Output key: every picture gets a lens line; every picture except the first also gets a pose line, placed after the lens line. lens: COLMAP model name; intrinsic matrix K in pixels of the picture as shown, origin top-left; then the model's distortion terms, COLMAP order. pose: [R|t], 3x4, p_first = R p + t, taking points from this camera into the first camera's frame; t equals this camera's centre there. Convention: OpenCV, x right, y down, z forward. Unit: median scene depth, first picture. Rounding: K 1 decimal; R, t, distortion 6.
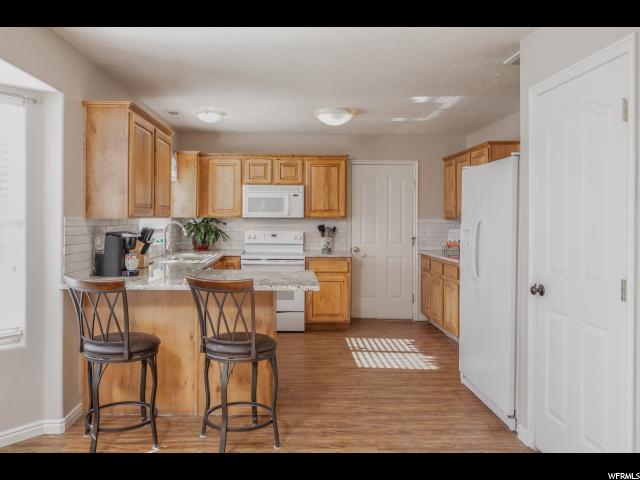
lens RADIAL K [[479.5, 0, 320.0], [0, 479.5, 240.0], [0, 0, 1]] dist [-0.008051, 0.000882]
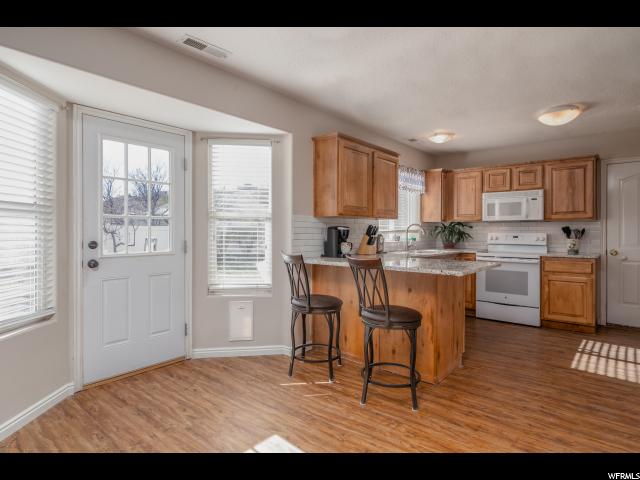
lens RADIAL K [[359.8, 0, 320.0], [0, 359.8, 240.0], [0, 0, 1]] dist [0.002363, 0.001794]
pose [[0.757257, 0.009497, -0.653048, 0.113835], [-0.021537, 0.999714, -0.010436, 0.017238], [0.652762, 0.021967, 0.757244, 0.076965]]
